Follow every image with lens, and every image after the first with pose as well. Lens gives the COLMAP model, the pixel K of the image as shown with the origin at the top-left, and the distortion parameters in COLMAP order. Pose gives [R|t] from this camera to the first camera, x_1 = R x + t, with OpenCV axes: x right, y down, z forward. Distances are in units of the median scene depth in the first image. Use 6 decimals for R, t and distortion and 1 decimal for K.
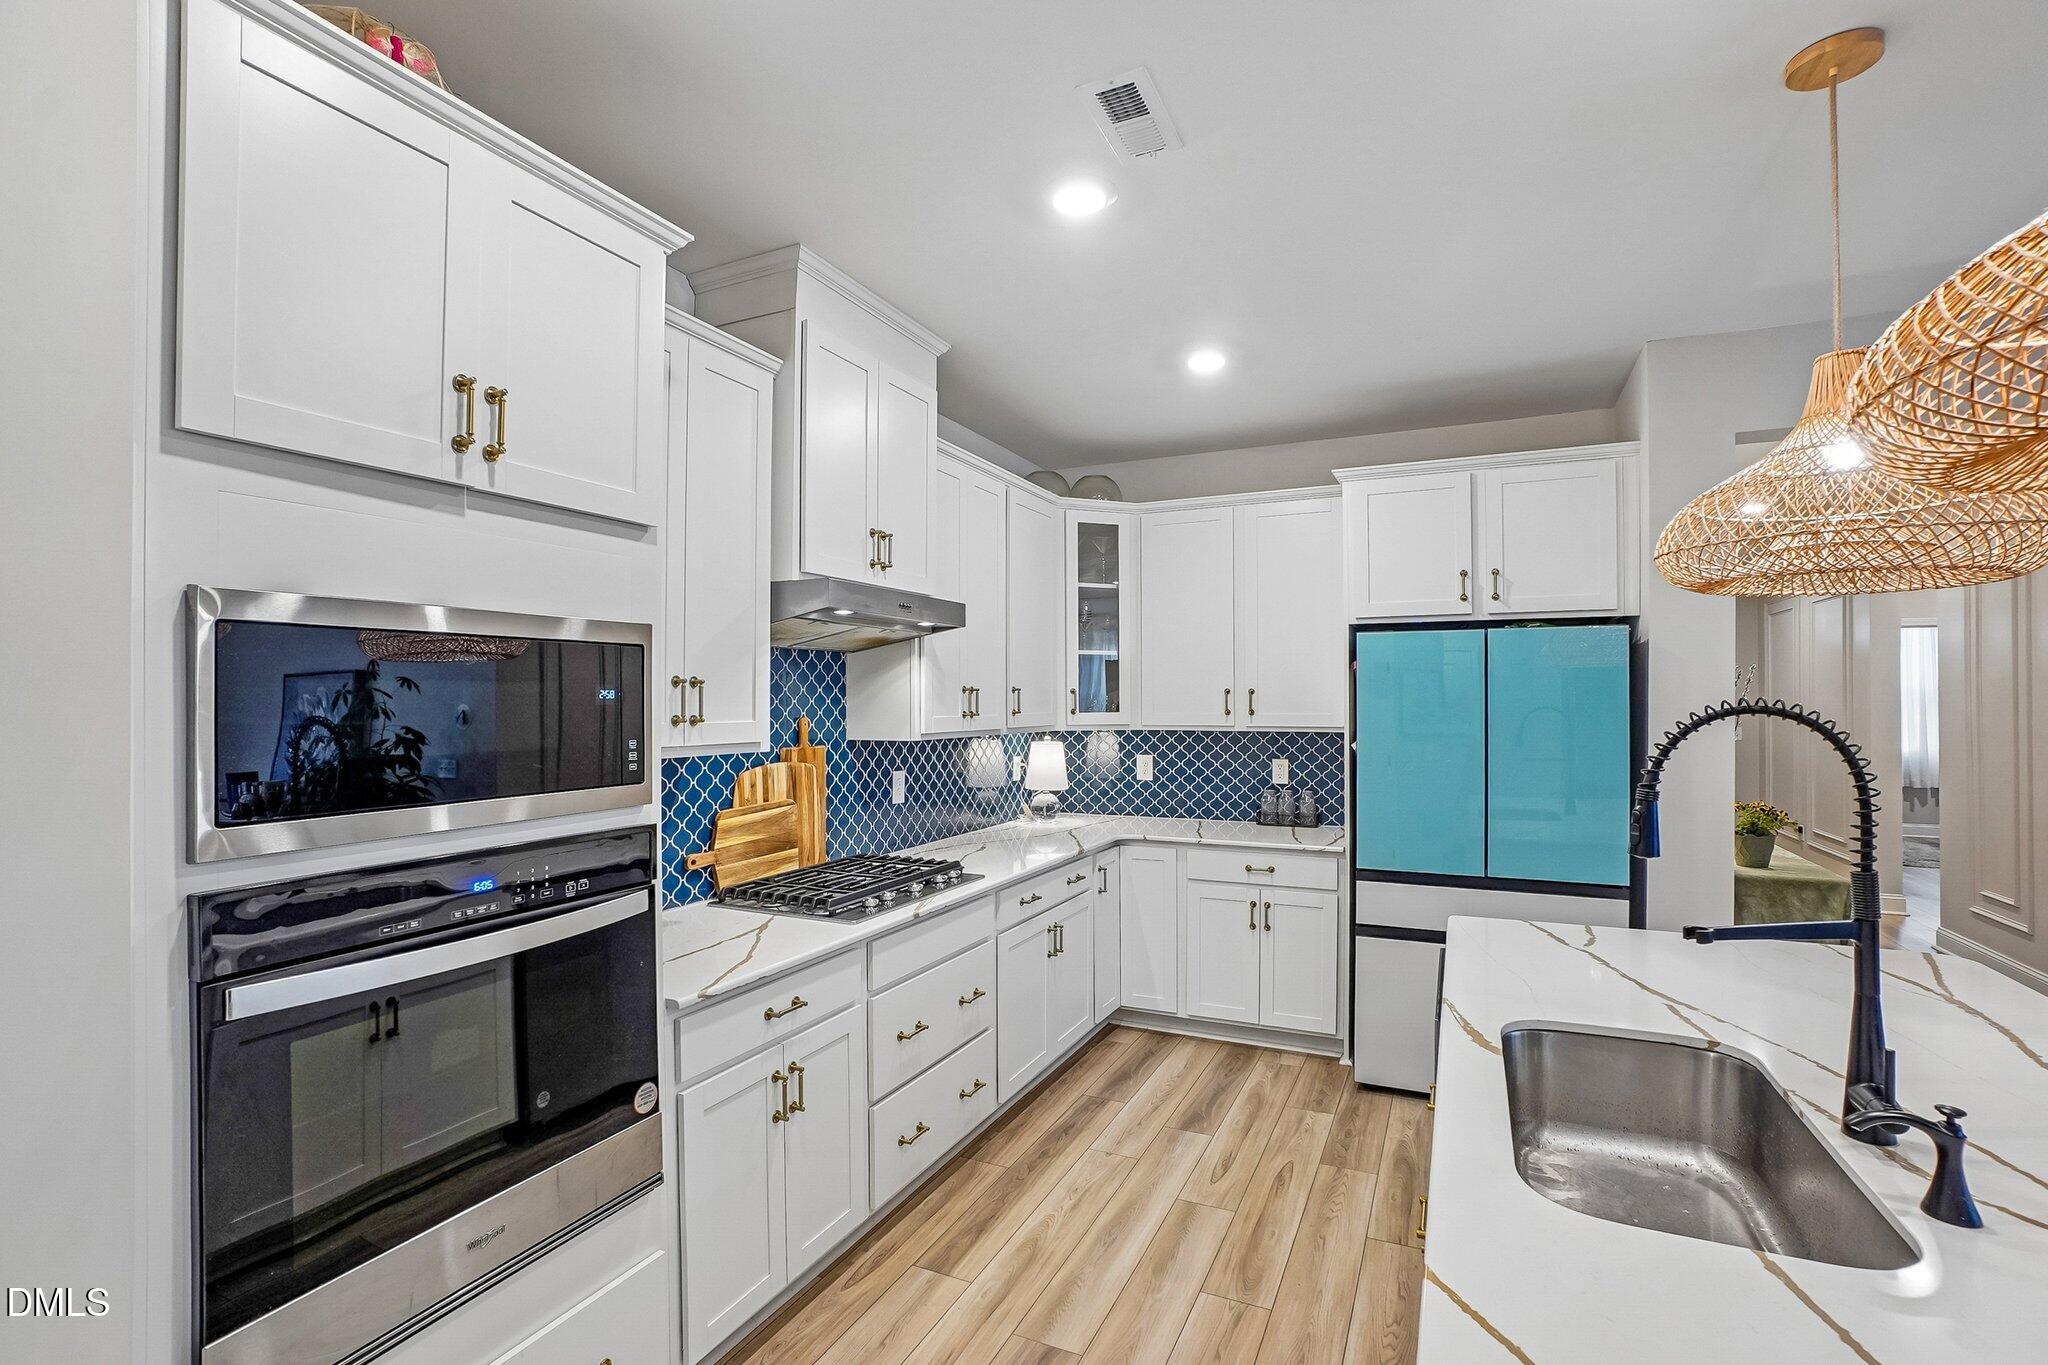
lens RADIAL K [[933.1, 0, 1030.6], [0, 933.1, 688.9], [0, 0, 1]] dist [-0.040091, 0.007378]
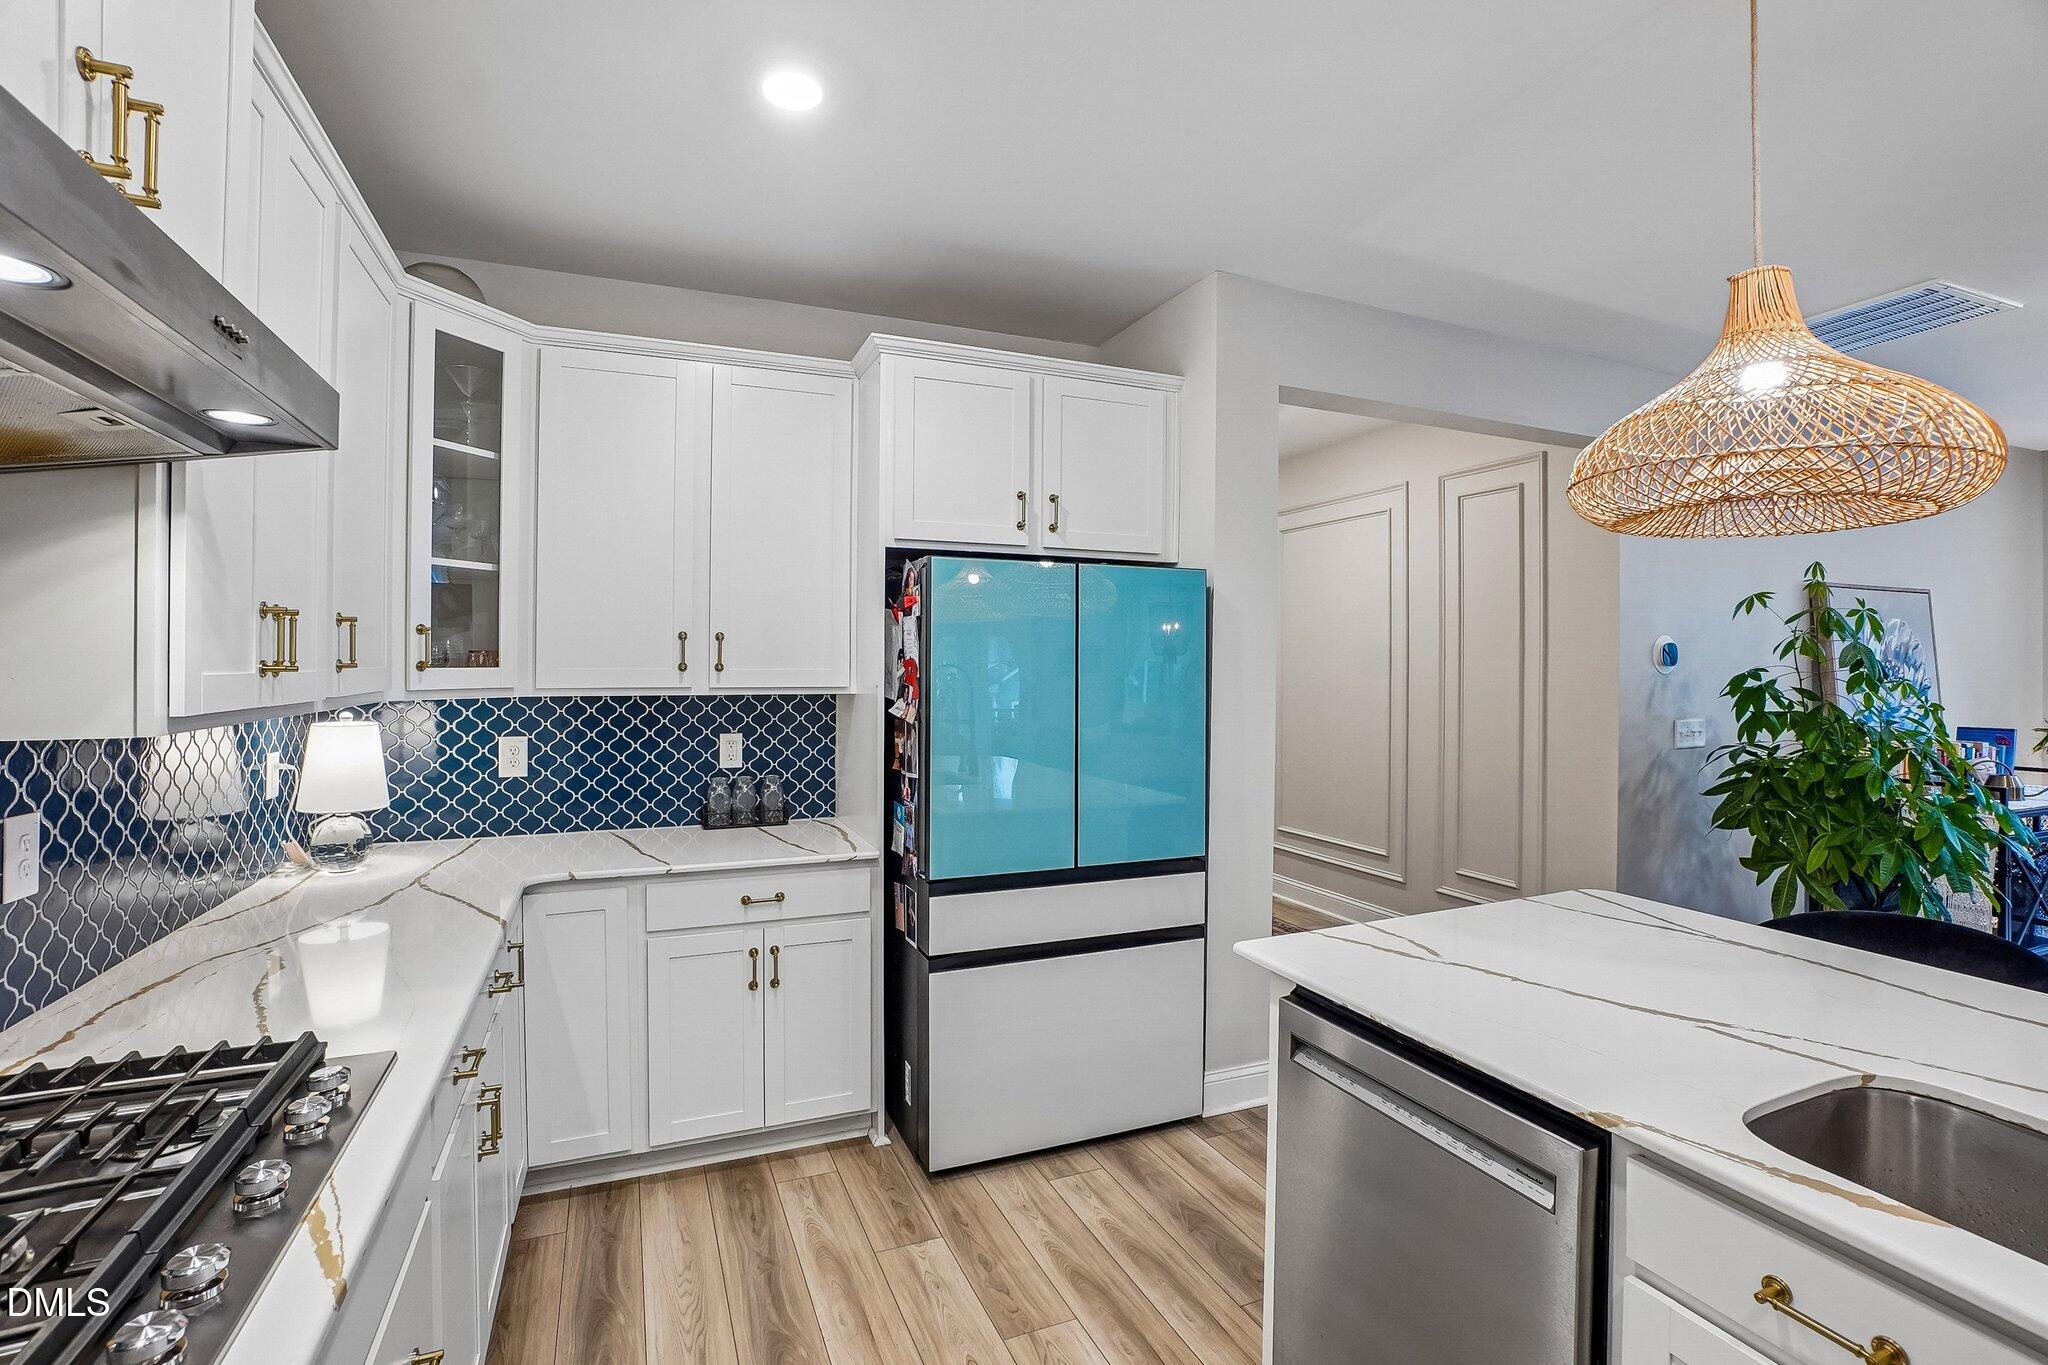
lens RADIAL K [[933.1, 0, 1010.8], [0, 933.1, 657.0], [0, 0, 1]] dist [-0.040091, 0.007378]
pose [[0.678003, 0.007933, 0.735017, -0.115682], [-0.013308, 0.999910, 0.001484, 0.013253], [-0.734939, -0.010788, 0.678047, 0.369706]]
